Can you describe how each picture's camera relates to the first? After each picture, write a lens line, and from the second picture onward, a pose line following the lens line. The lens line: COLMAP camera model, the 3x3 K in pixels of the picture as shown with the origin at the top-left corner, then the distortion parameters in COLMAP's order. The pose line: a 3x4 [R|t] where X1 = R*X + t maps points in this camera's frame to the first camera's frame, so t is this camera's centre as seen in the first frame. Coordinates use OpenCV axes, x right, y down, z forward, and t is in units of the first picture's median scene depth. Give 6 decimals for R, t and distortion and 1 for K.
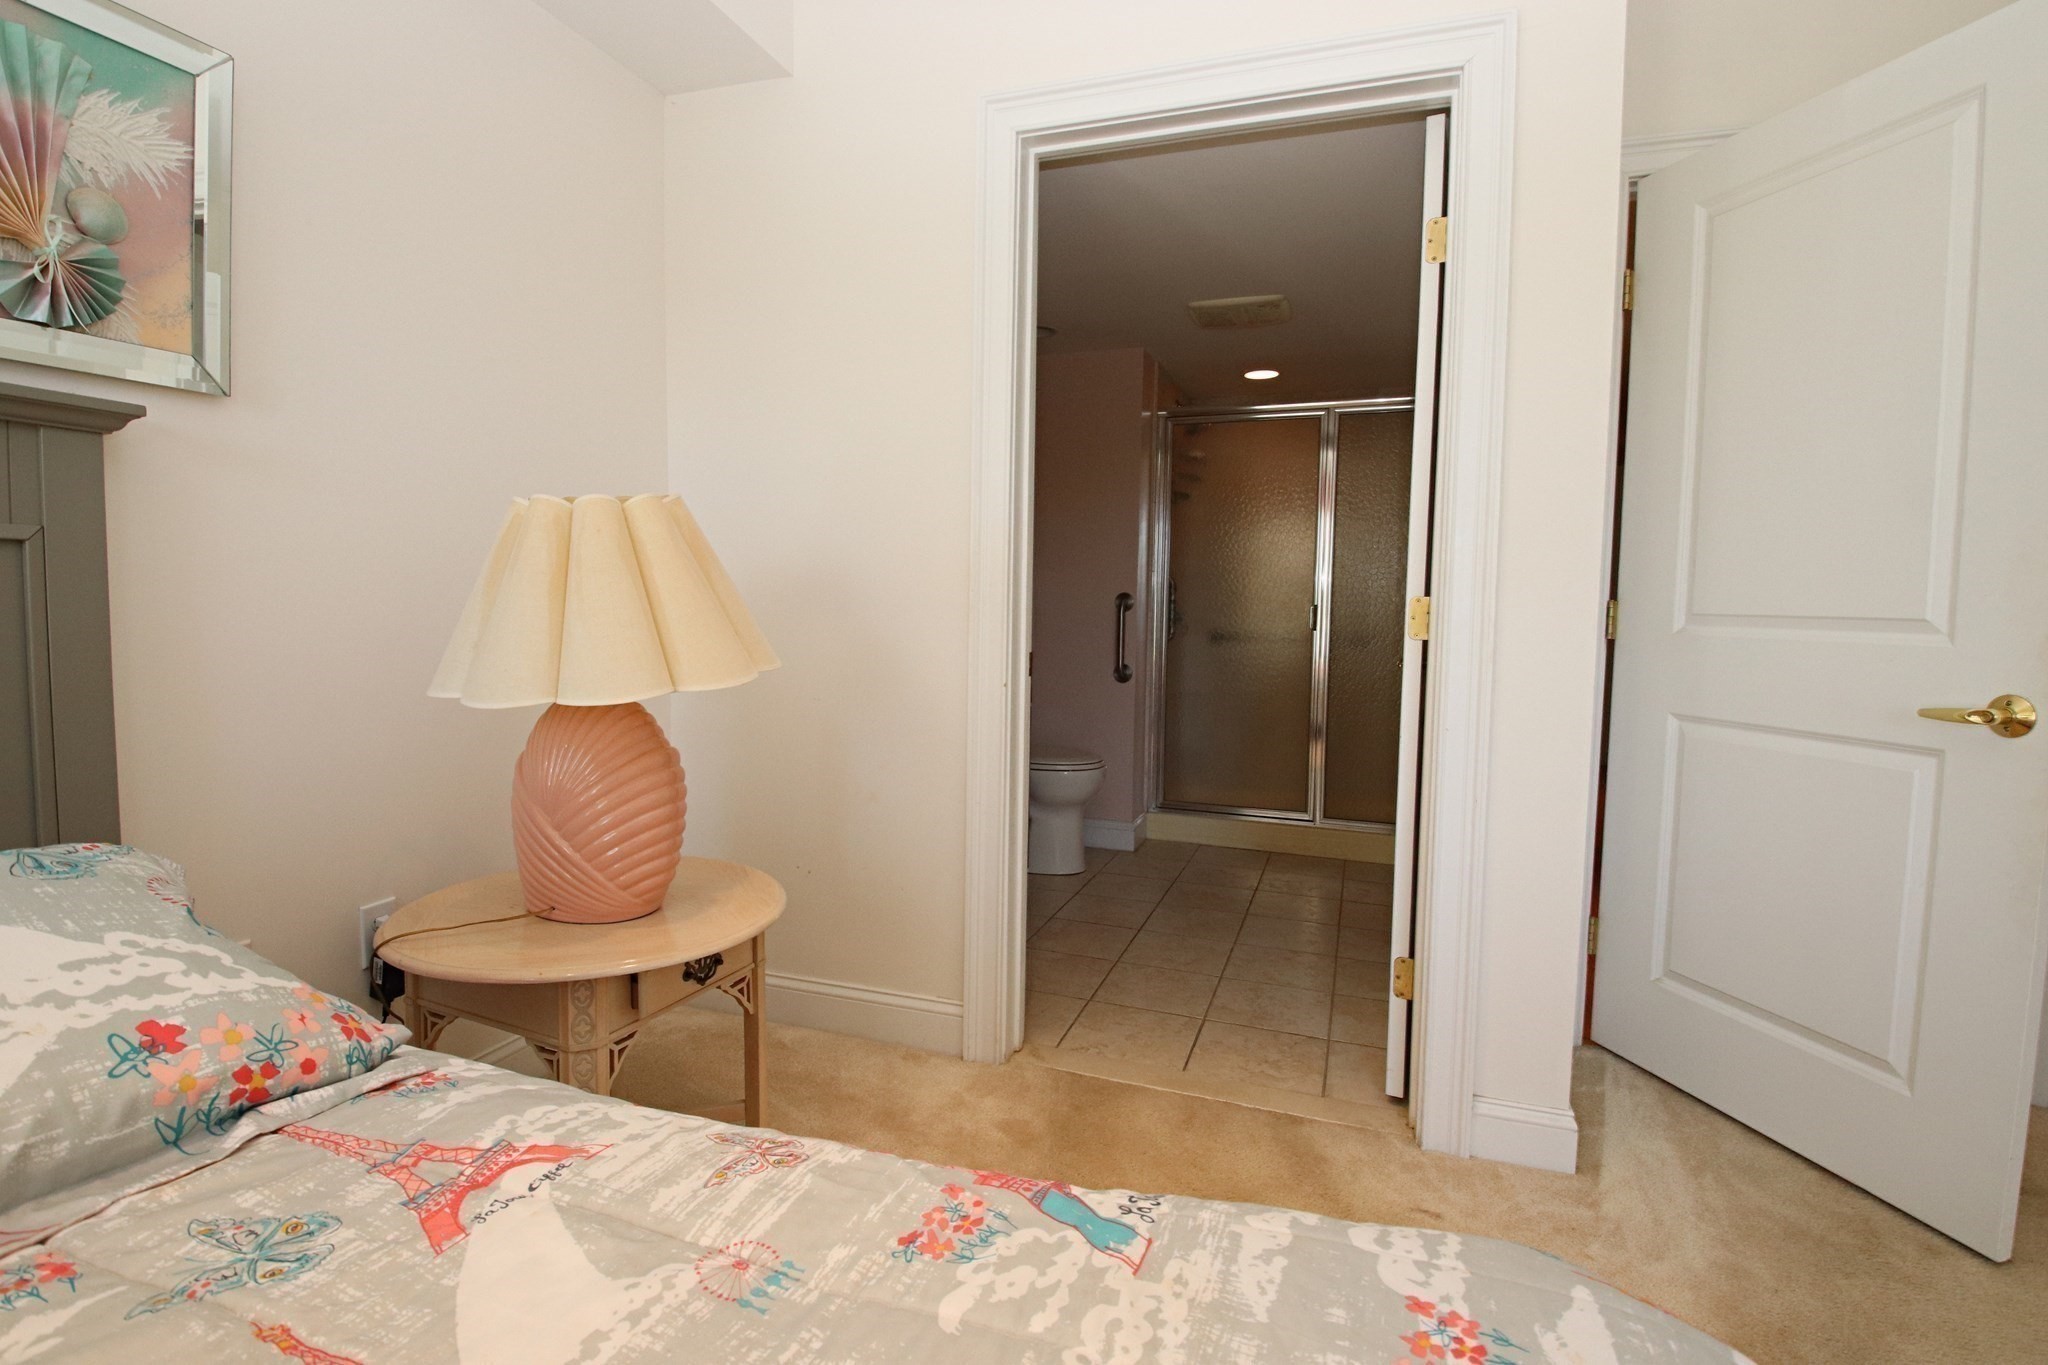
lens RADIAL K [[1023.7, 0, 1024.0], [0, 1023.7, 682.5], [0, 0, 1]] dist [0.000548, 0.000018]
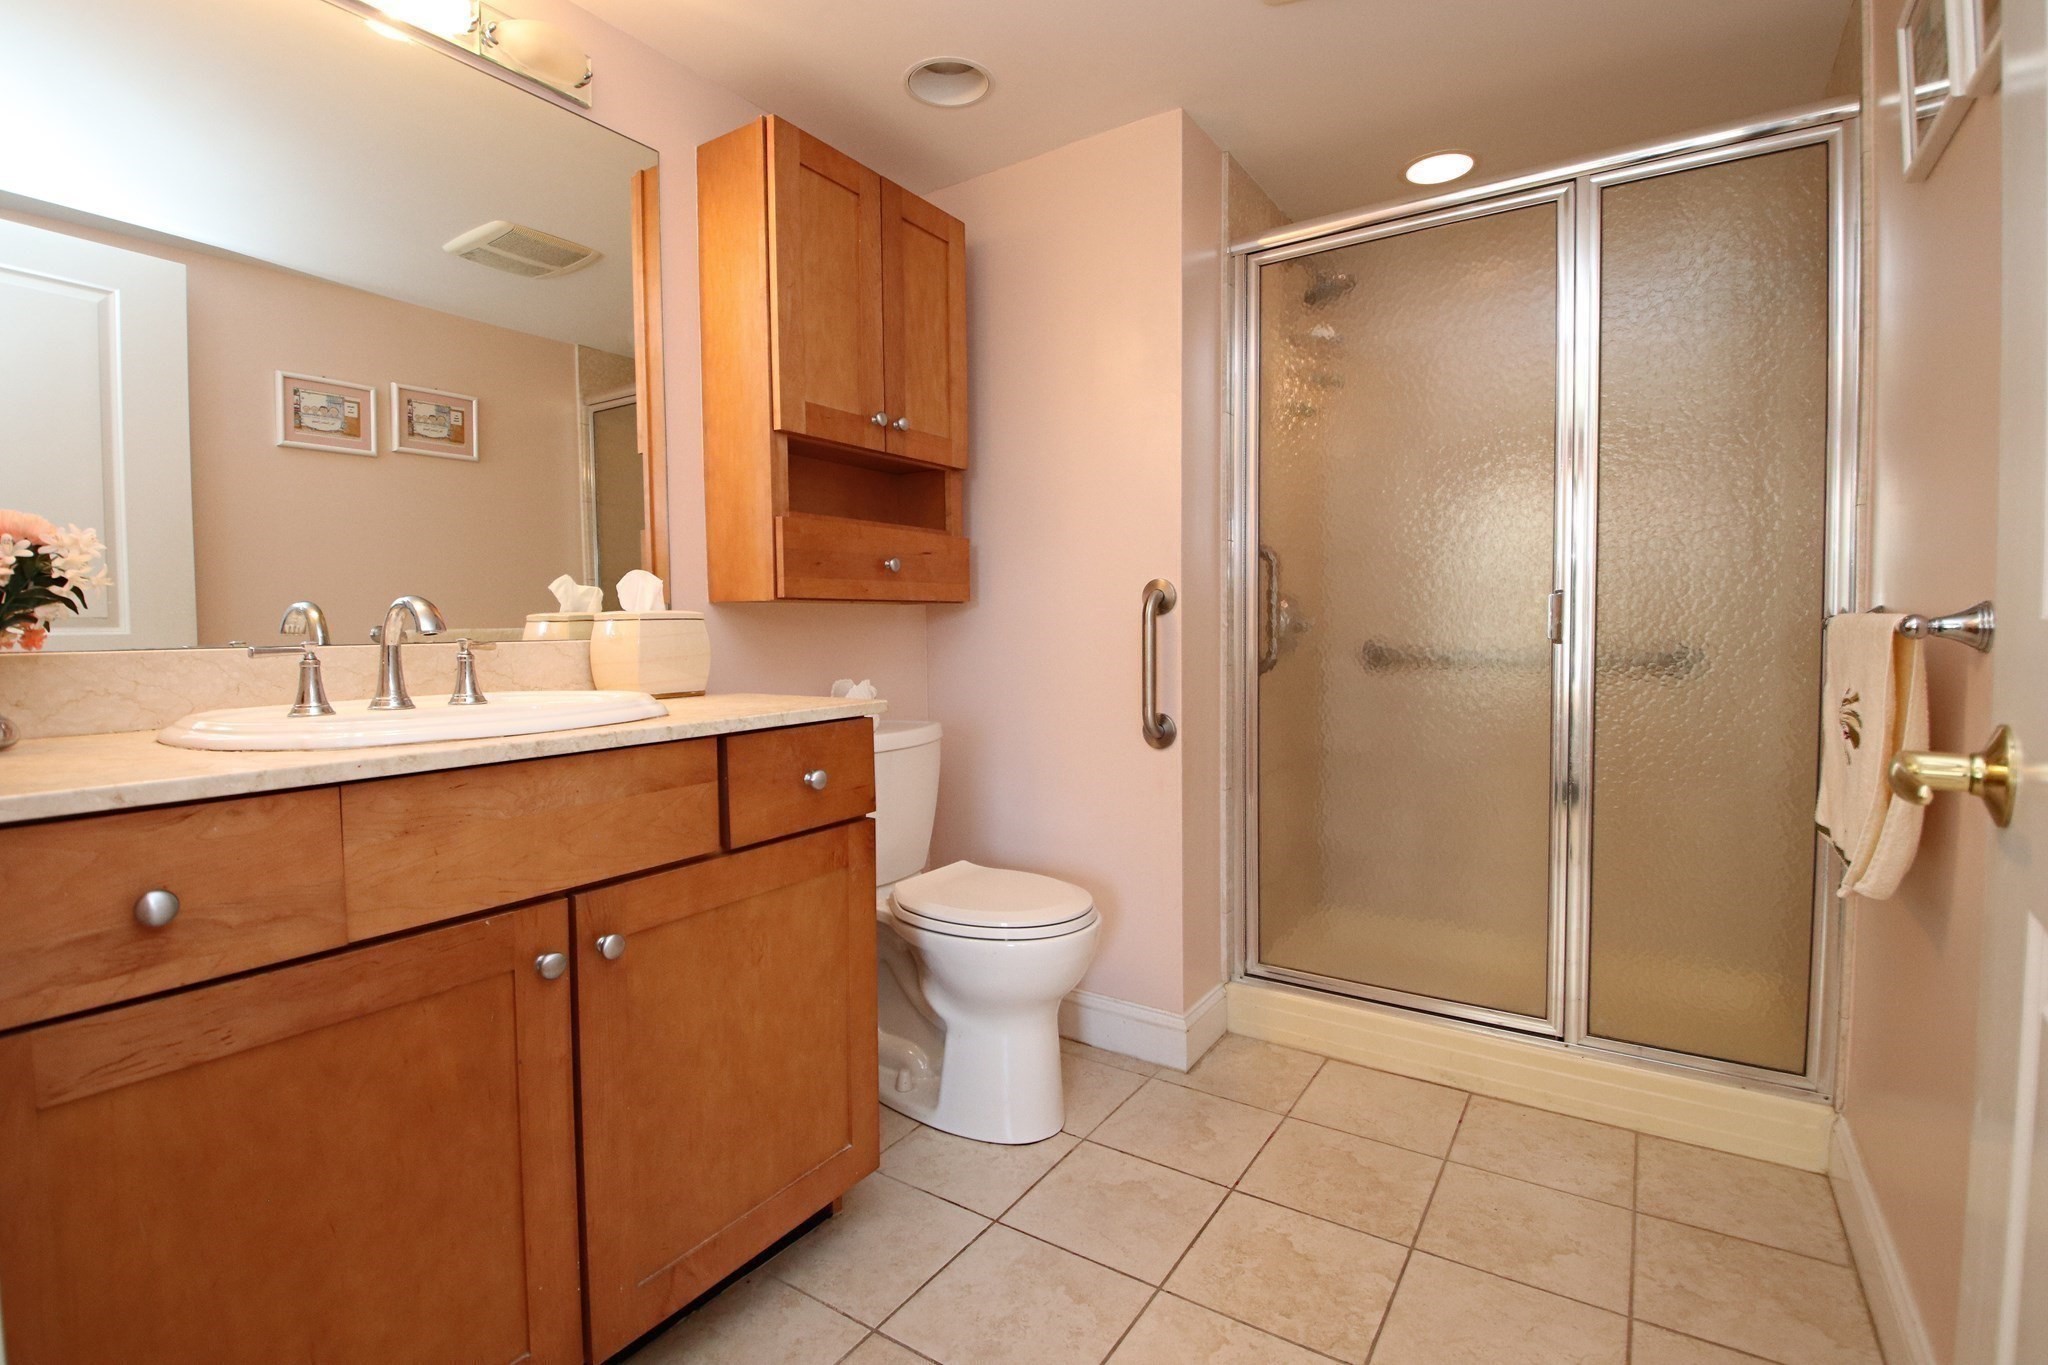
lens RADIAL K [[944.6, 0, 1027.9], [0, 944.6, 656.9], [0, 0, 1]] dist [-0.001648, -0.000480]
pose [[0.970284, -0.011925, -0.241675, 0.148533], [0.001624, 0.999083, -0.042778, -0.026474], [0.241964, 0.041115, 0.969414, 0.503482]]
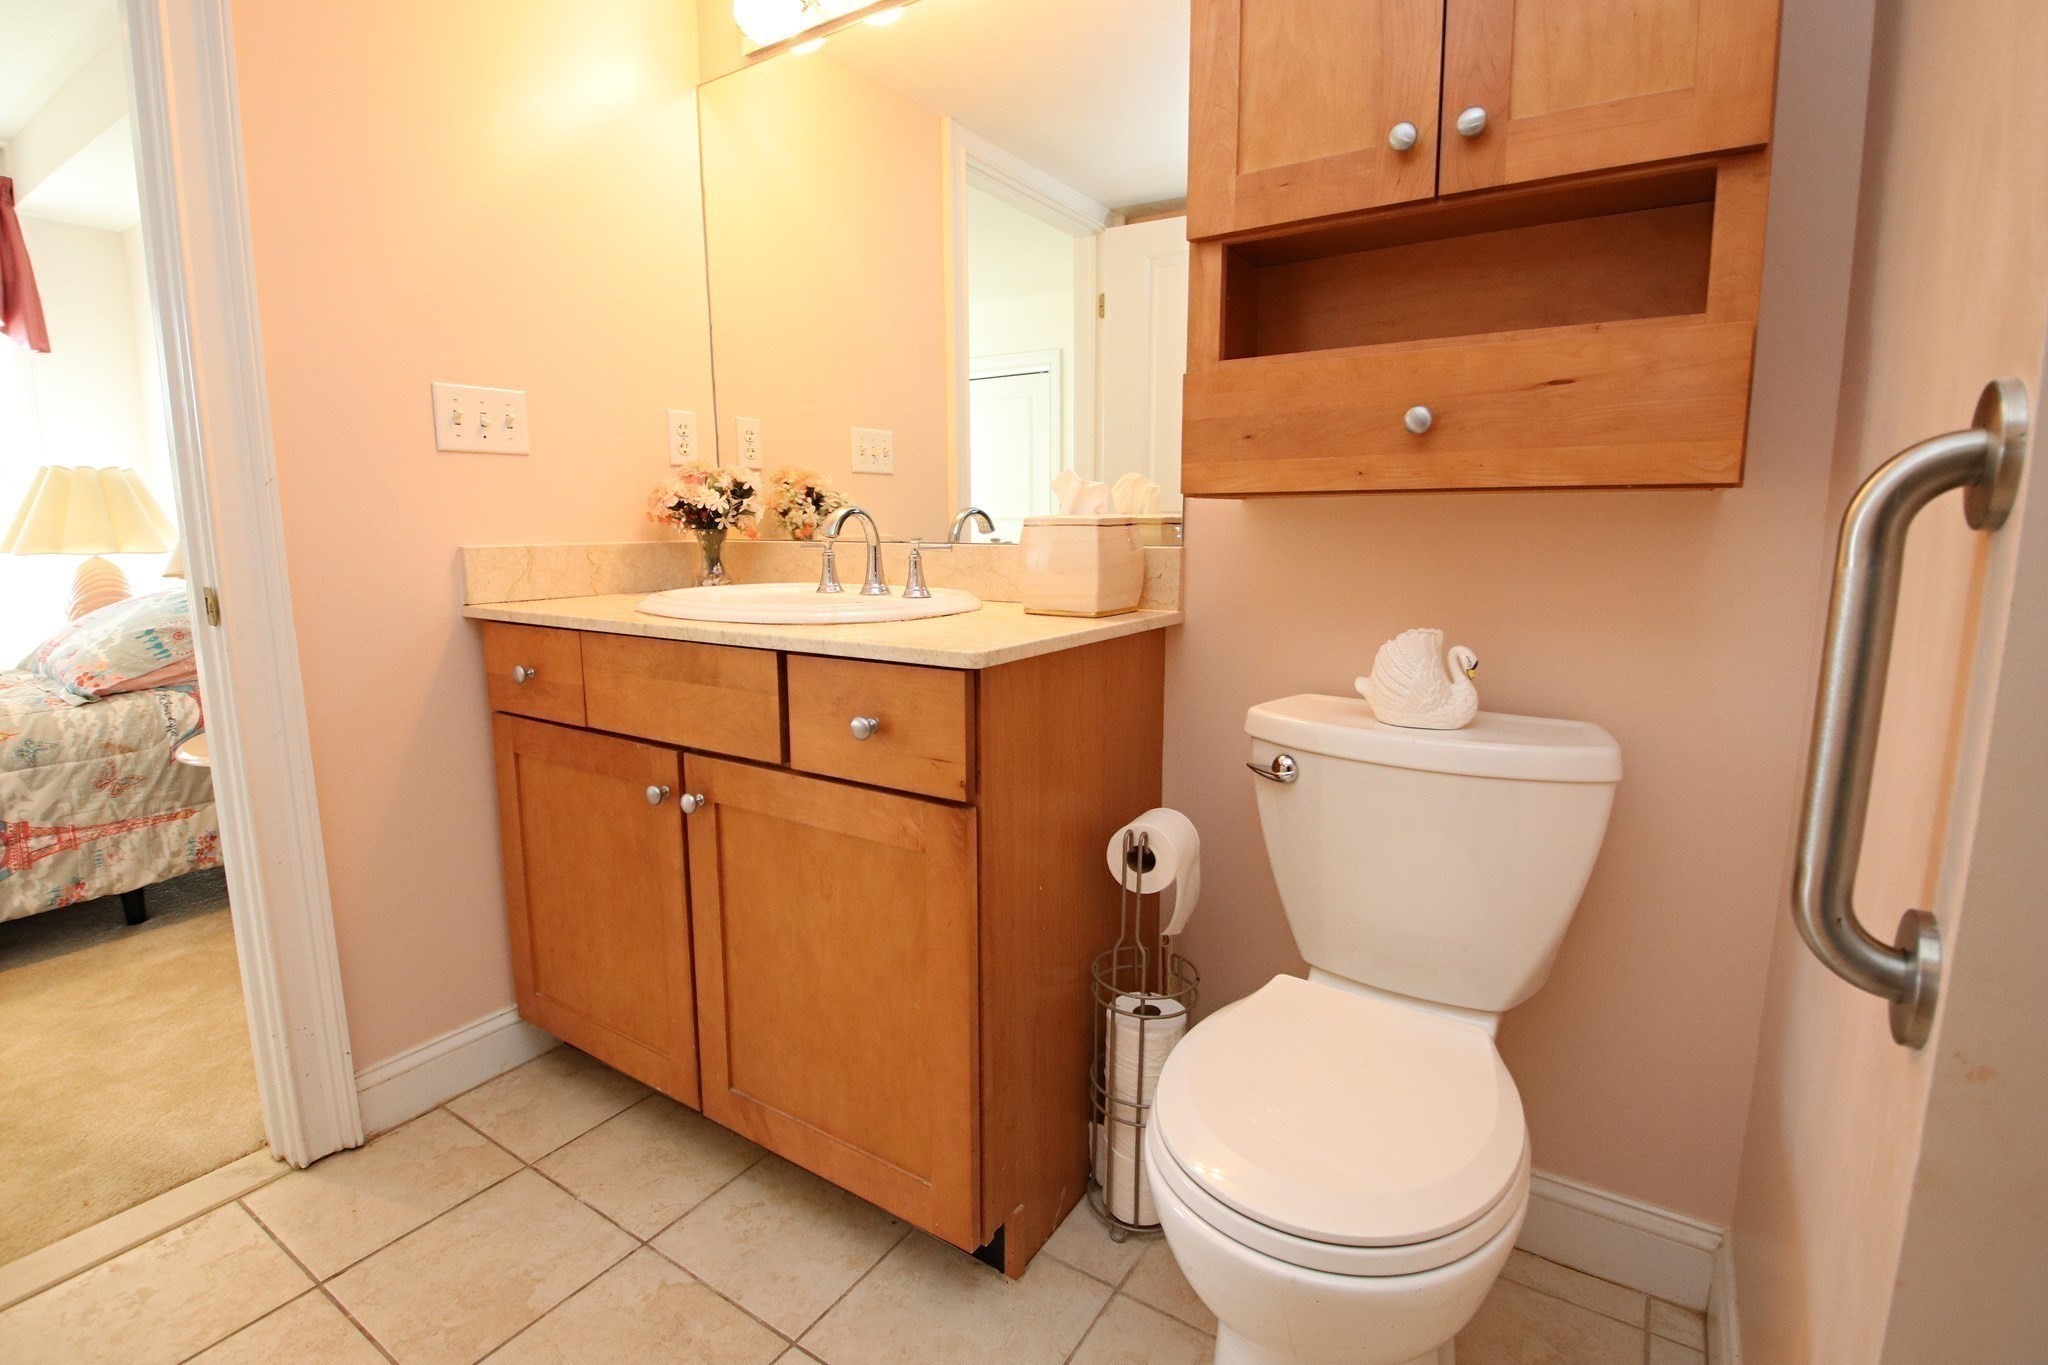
lens RADIAL K [[944.6, 0, 1027.9], [0, 944.6, 656.9], [0, 0, 1]] dist [-0.001648, -0.000480]
pose [[-0.241736, 0.132502, -0.961253, 0.240732], [-0.070498, 0.985617, 0.153589, -0.061805], [0.967778, 0.104894, -0.228917, 0.901593]]
